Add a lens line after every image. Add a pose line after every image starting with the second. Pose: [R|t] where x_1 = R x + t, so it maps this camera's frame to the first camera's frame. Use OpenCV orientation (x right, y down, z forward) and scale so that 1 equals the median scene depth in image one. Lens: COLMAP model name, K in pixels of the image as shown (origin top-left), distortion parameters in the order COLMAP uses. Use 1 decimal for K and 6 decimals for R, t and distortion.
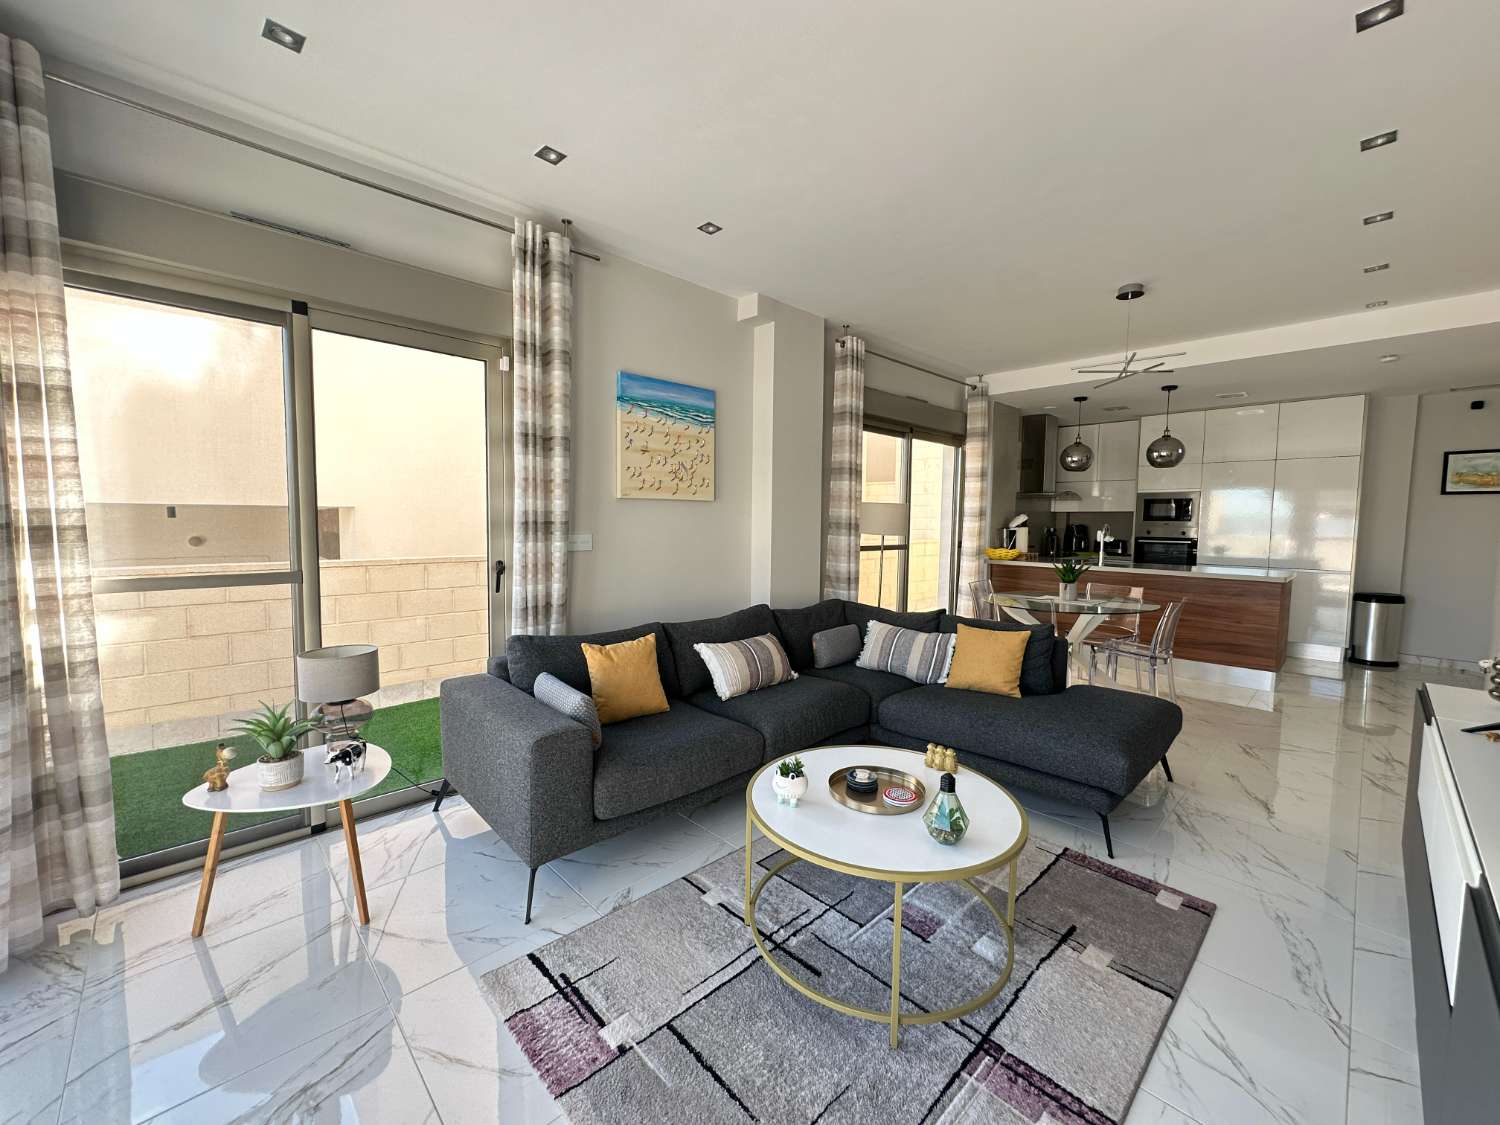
lens RADIAL K [[599.2, 0, 750.3], [0, 599.2, 562.3], [0, 0, 1]] dist [-0.000344, -0.000557]
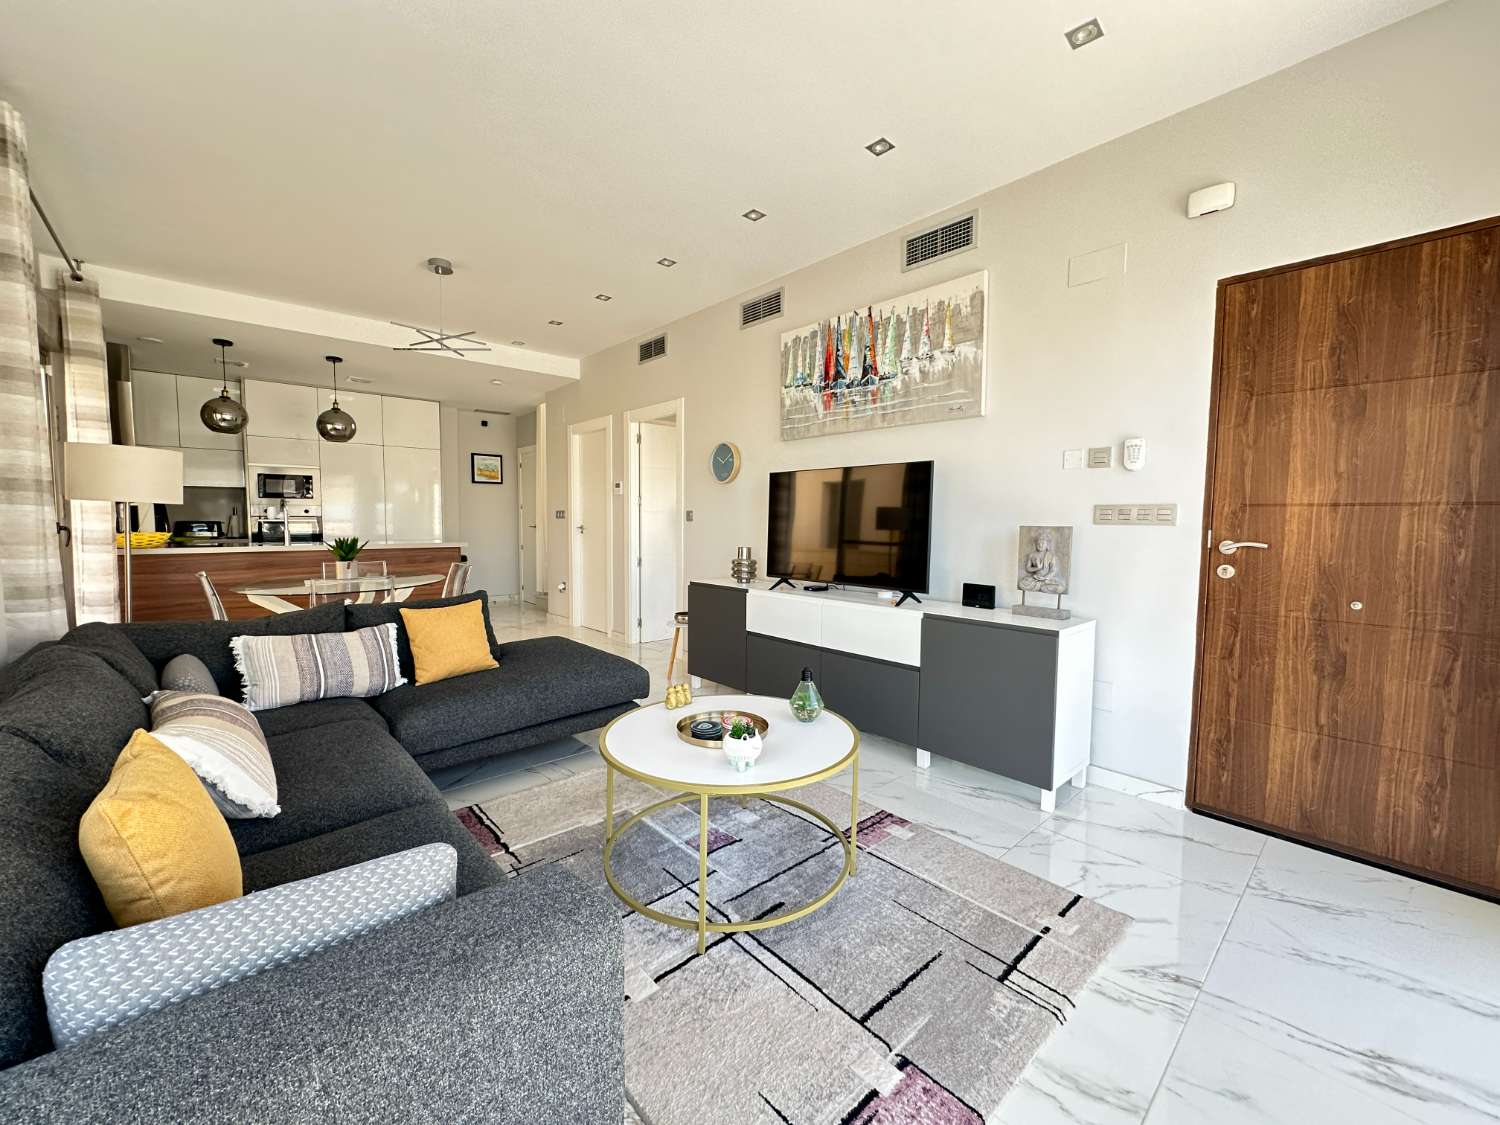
lens RADIAL K [[599.2, 0, 755.9], [0, 599.2, 560.4], [0, 0, 1]] dist [-0.000344, -0.000557]
pose [[0.026128, -0.080874, 0.996382, -0.835498], [0.069853, 0.994433, 0.078885, 0.014139], [-0.997215, 0.067539, 0.031632, 0.935847]]
